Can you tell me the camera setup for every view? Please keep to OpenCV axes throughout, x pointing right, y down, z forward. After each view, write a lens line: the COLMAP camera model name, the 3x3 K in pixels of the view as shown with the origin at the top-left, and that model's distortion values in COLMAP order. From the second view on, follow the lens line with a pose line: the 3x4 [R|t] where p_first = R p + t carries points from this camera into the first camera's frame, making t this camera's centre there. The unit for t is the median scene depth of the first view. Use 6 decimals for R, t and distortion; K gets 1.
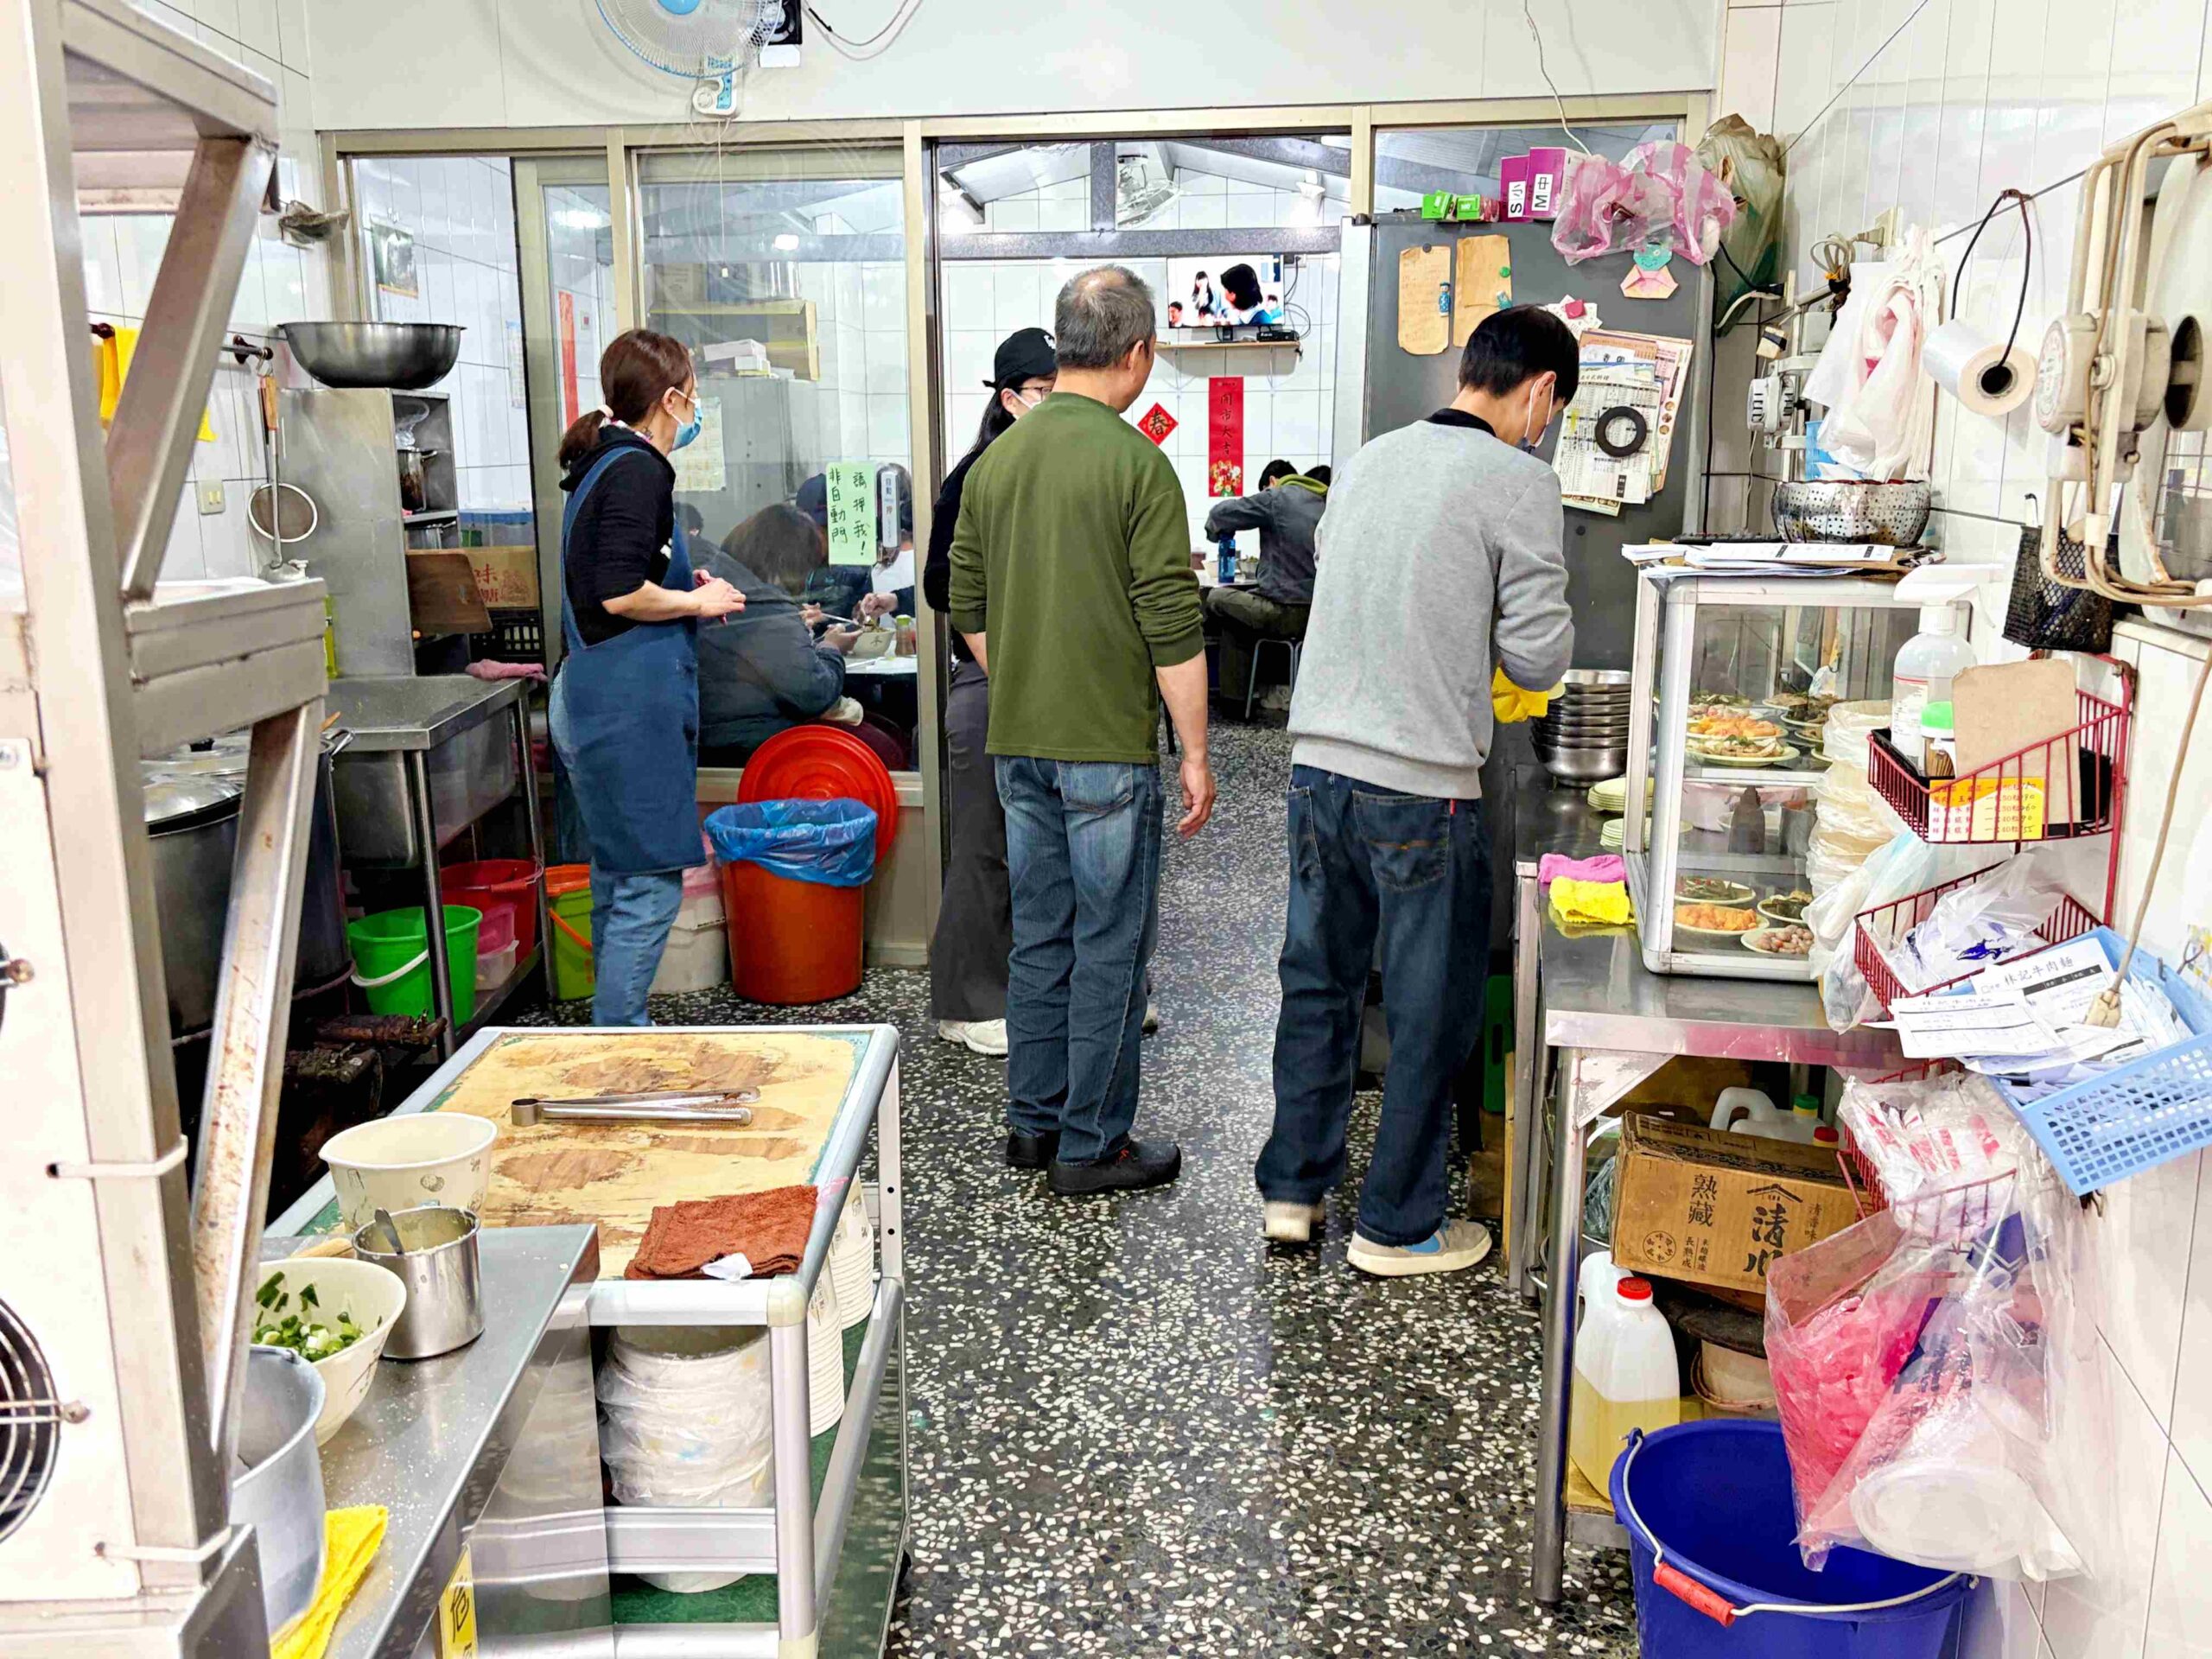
lens RADIAL K [[1777.7, 0, 1117.0], [0, 1777.7, 820.5], [0, 0, 1]] dist [0.021076, -0.113614]
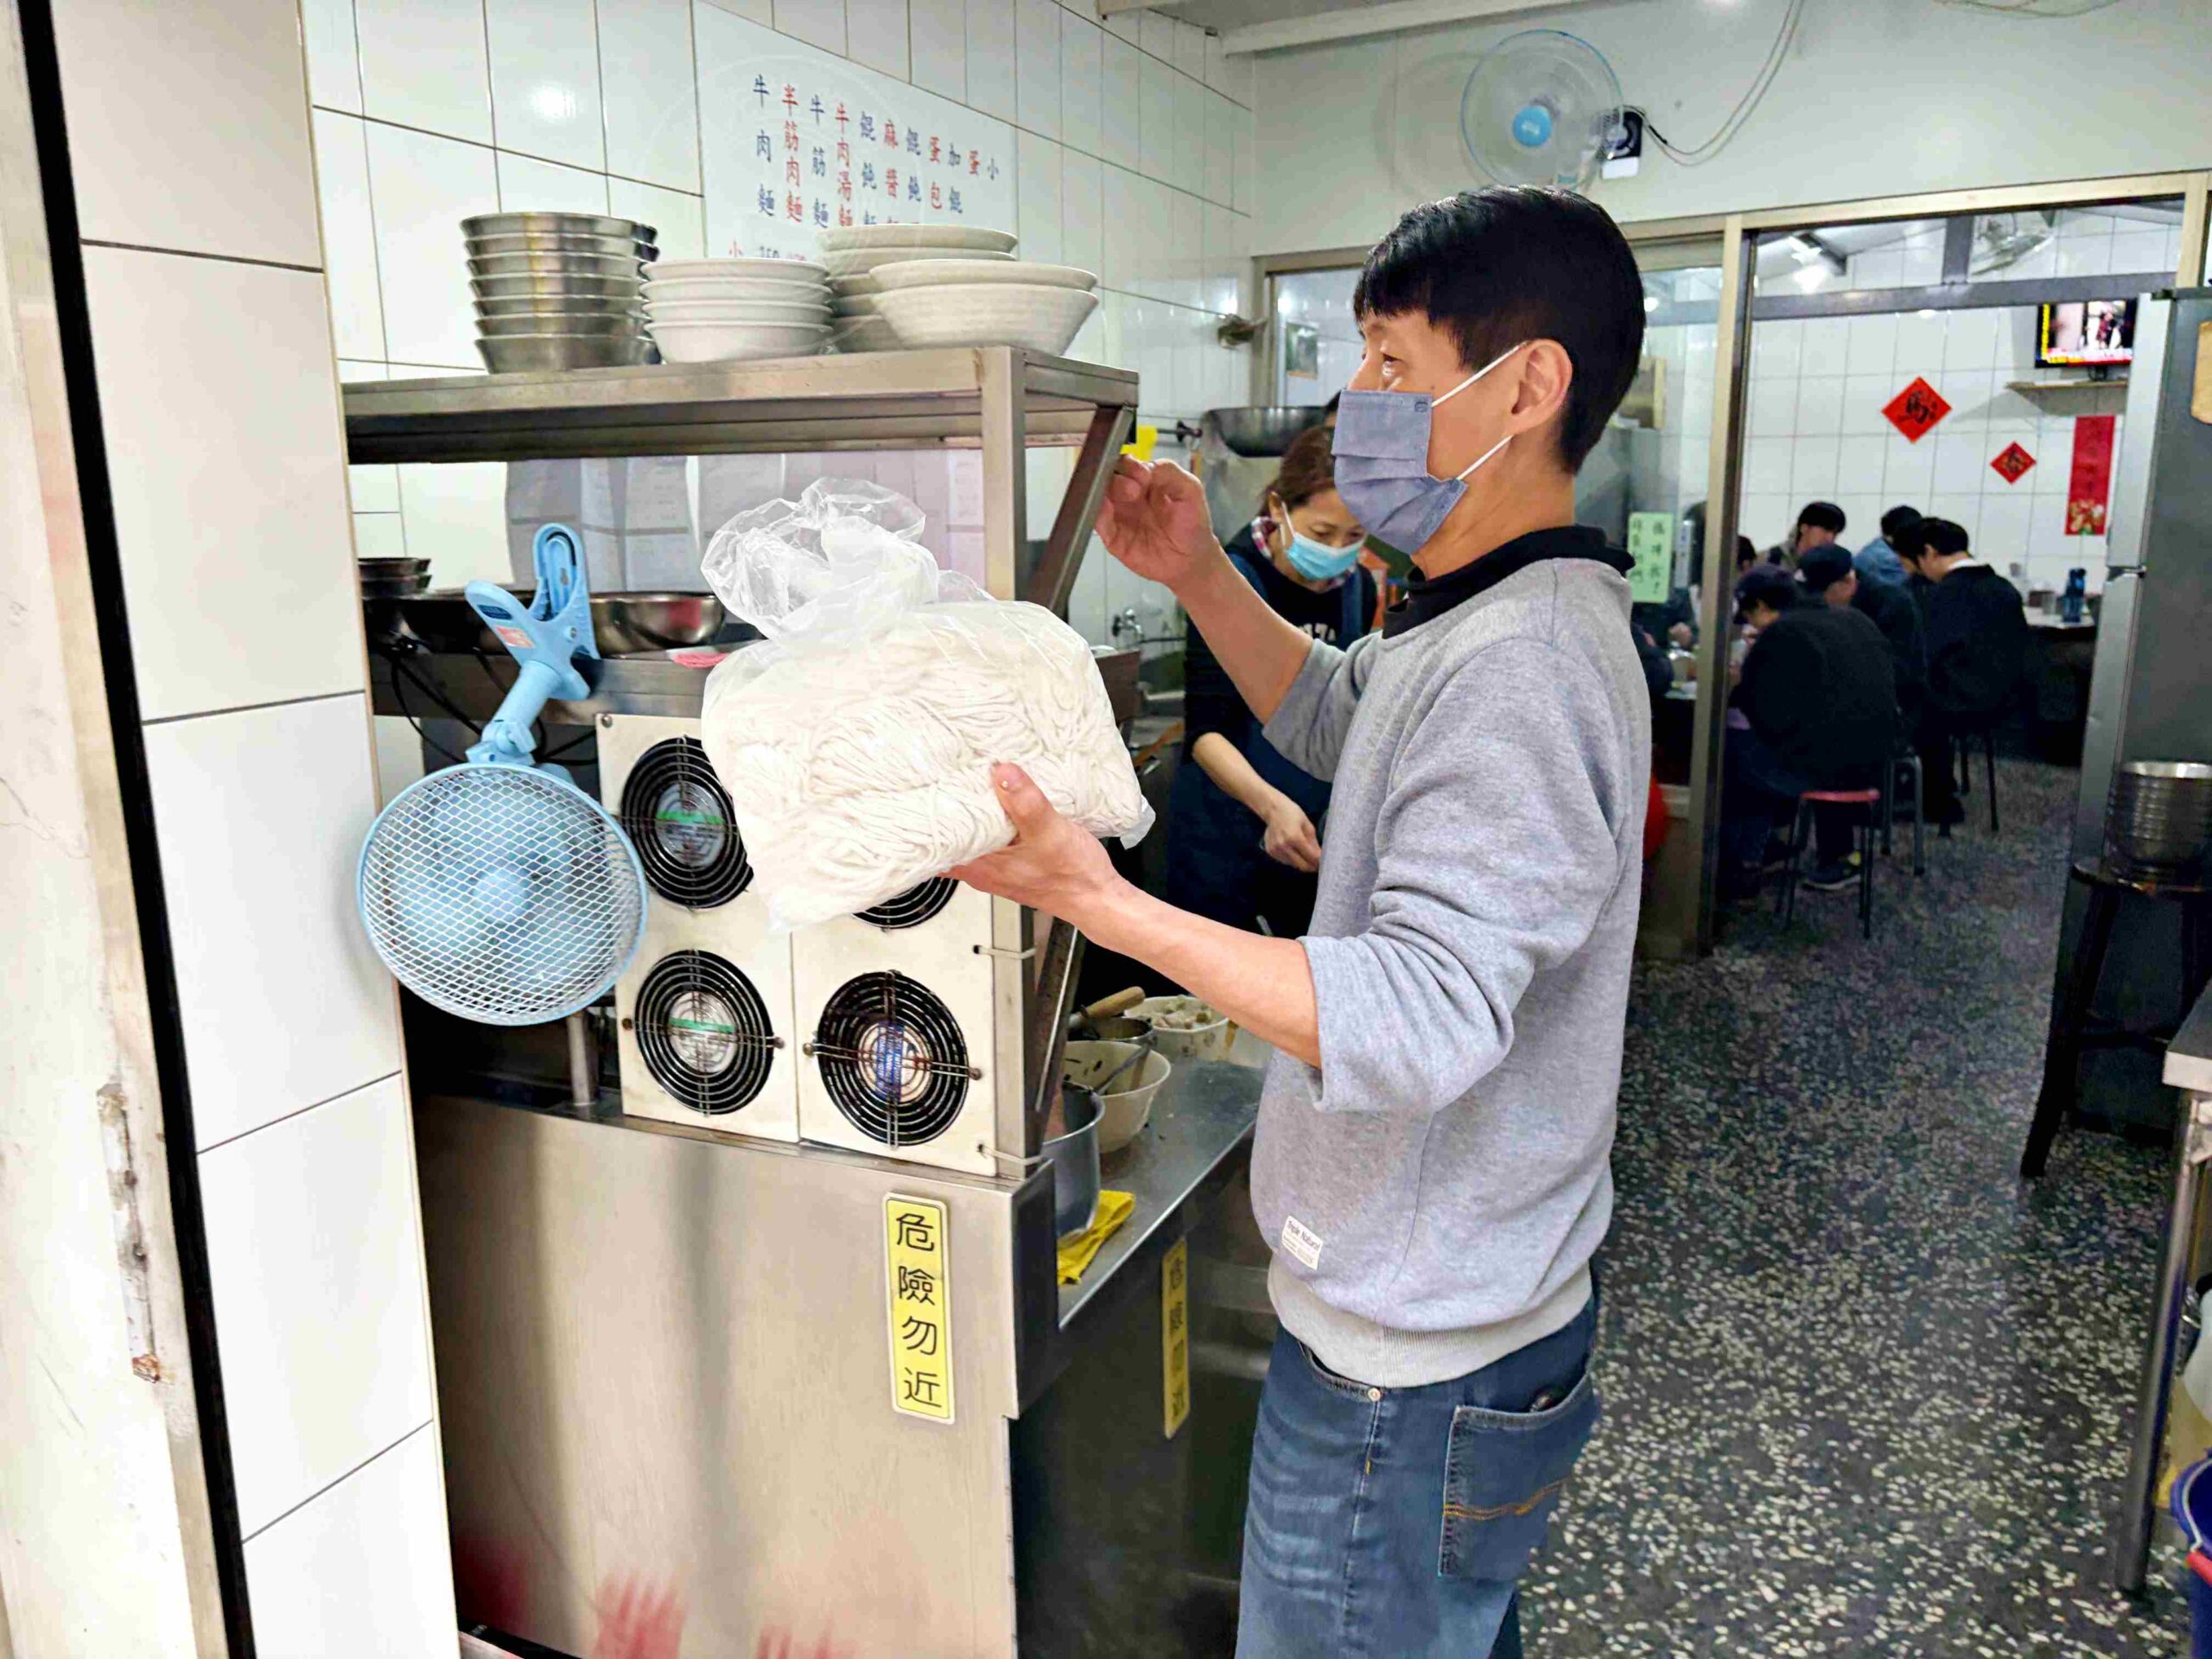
lens RADIAL K [[1644.9, 0, 1106.0], [0, 1644.9, 829.5], [0, 0, 1]] dist [-0.029608, -0.004002]
pose [[0.873988, 0.090654, -0.477416, 0.102851], [-0.087854, 0.995733, 0.028243, 0.002147], [0.477940, 0.017259, 0.878223, -0.146385]]
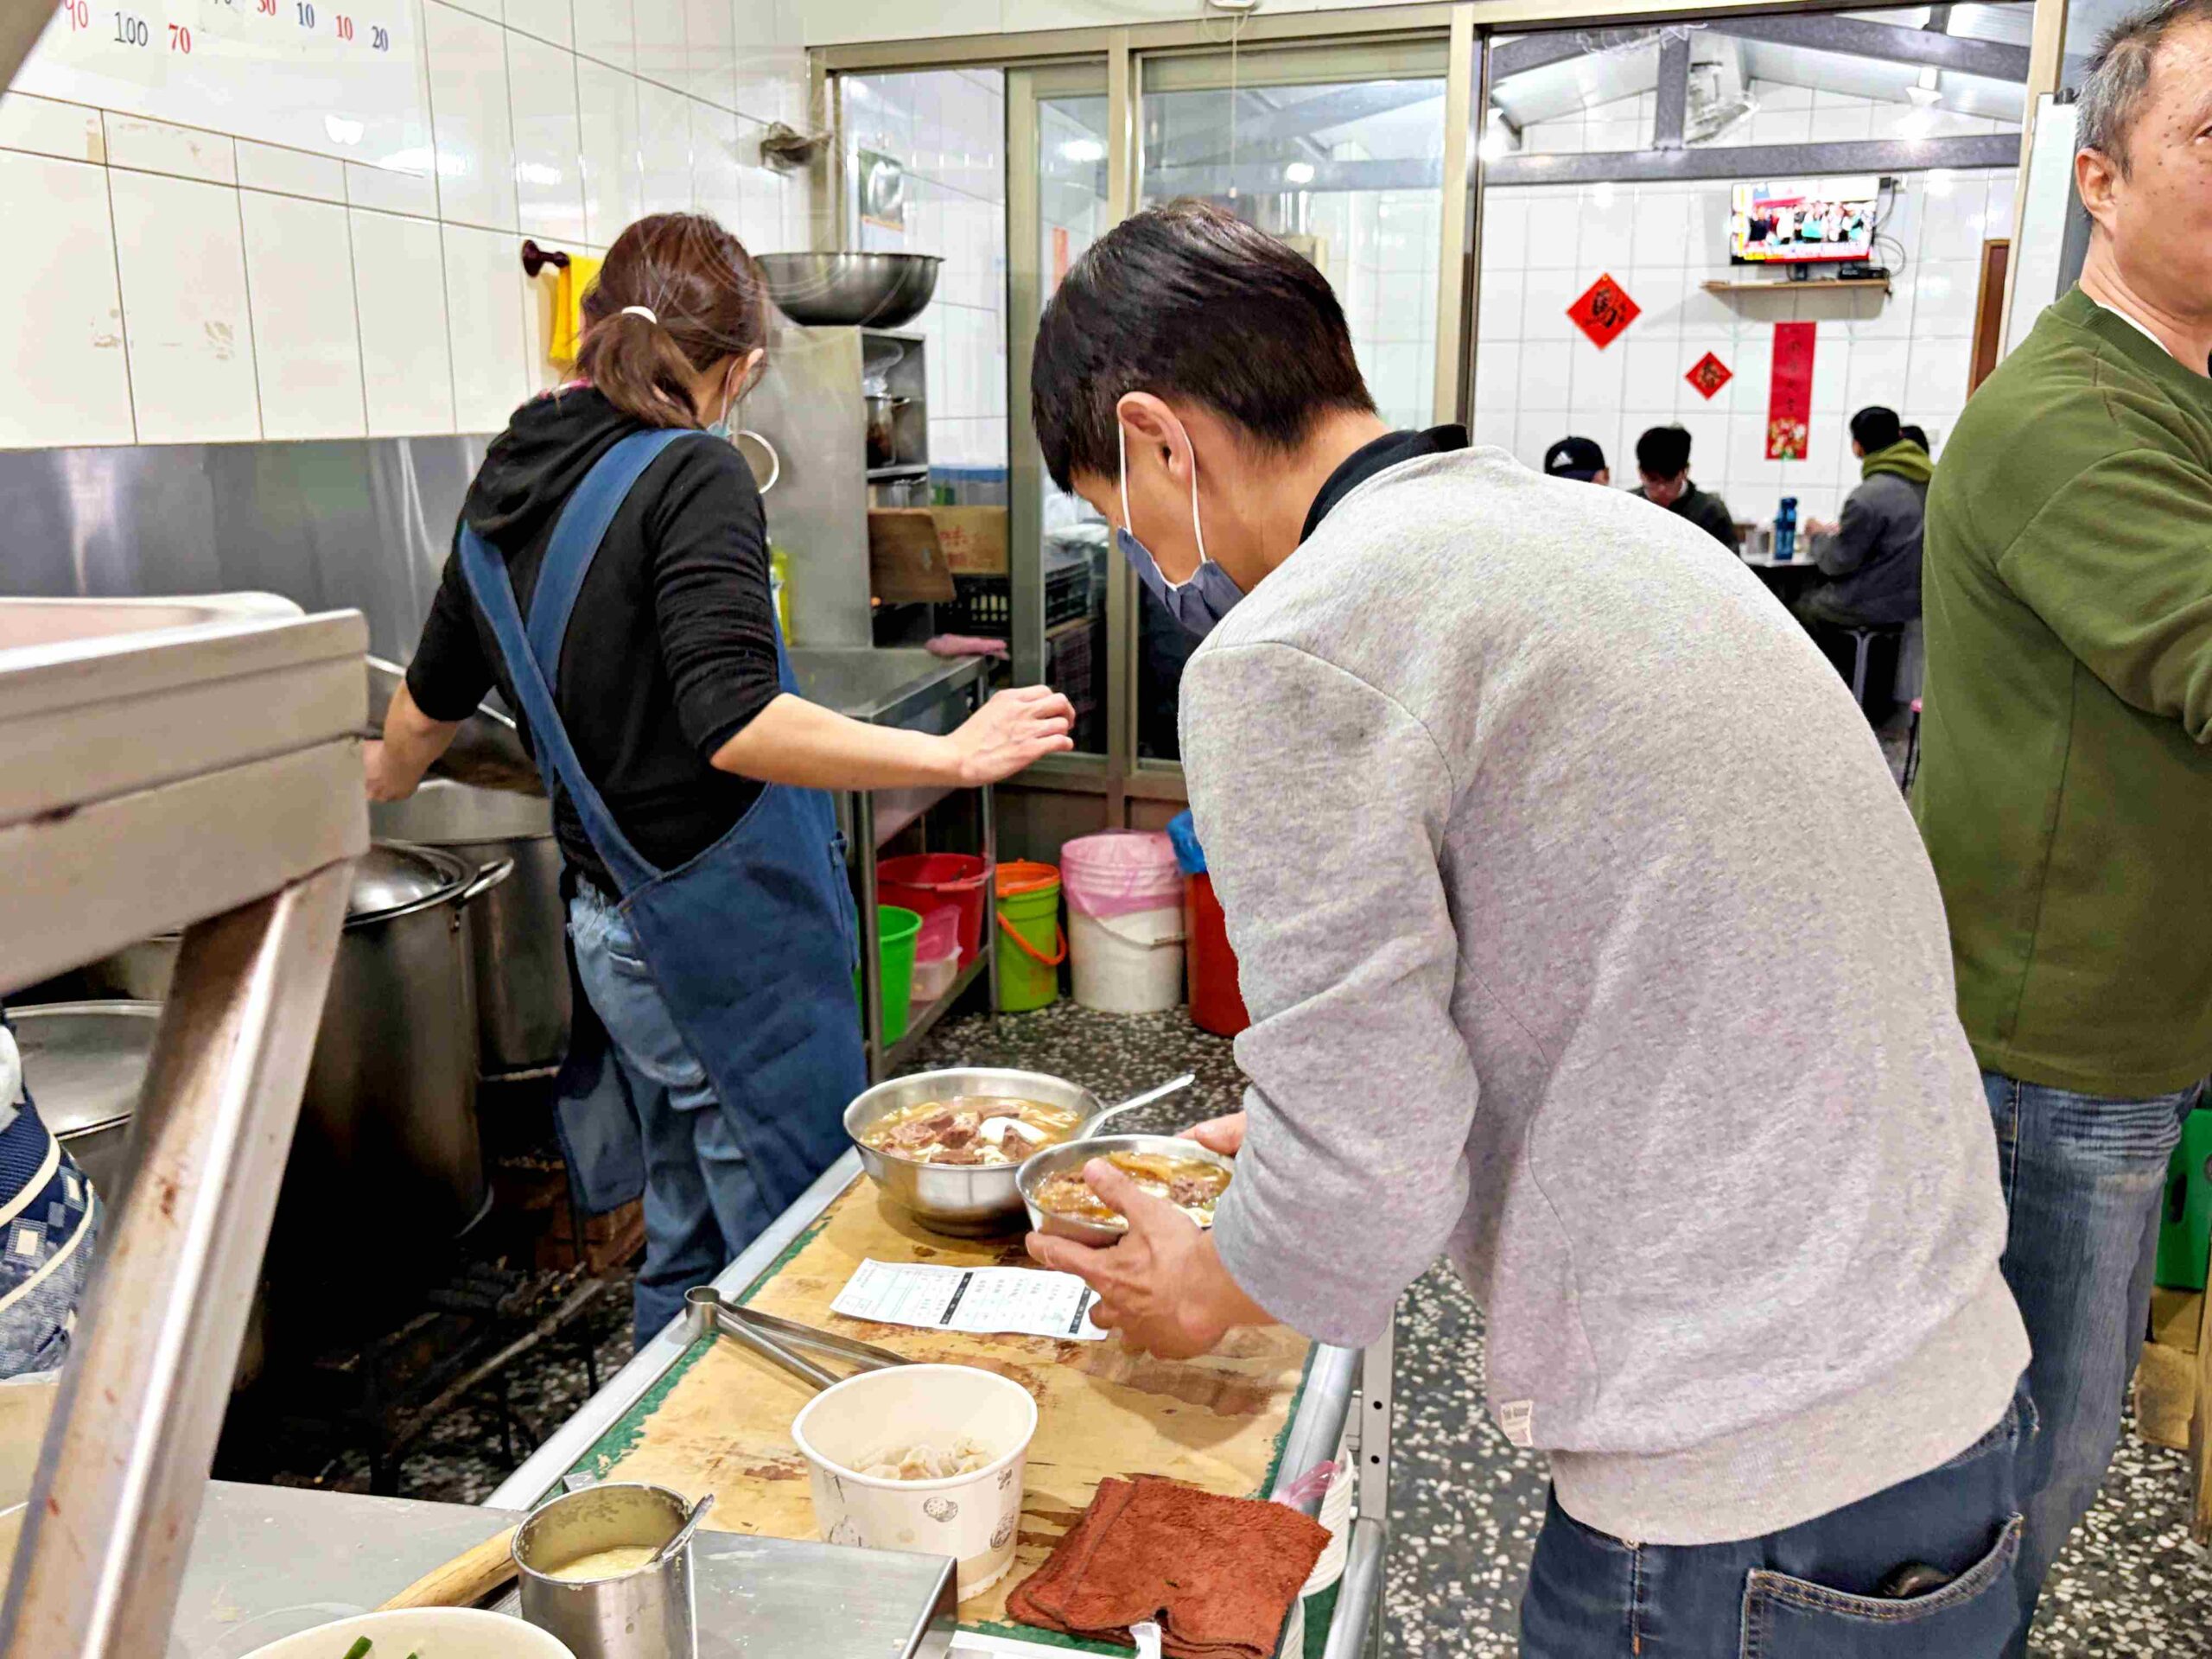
lens RADIAL K [[1814.0, 0, 1133.3], [0, 1814.0, 842.0], [0, 0, 1]] dist [0.028894, -0.007172]
pose [[0.967036, 0.067410, -0.245557, -0.044877], [-0.060706, 0.997550, 0.034779, -0.033507], [0.247299, -0.018726, 0.968758, 0.195894]]
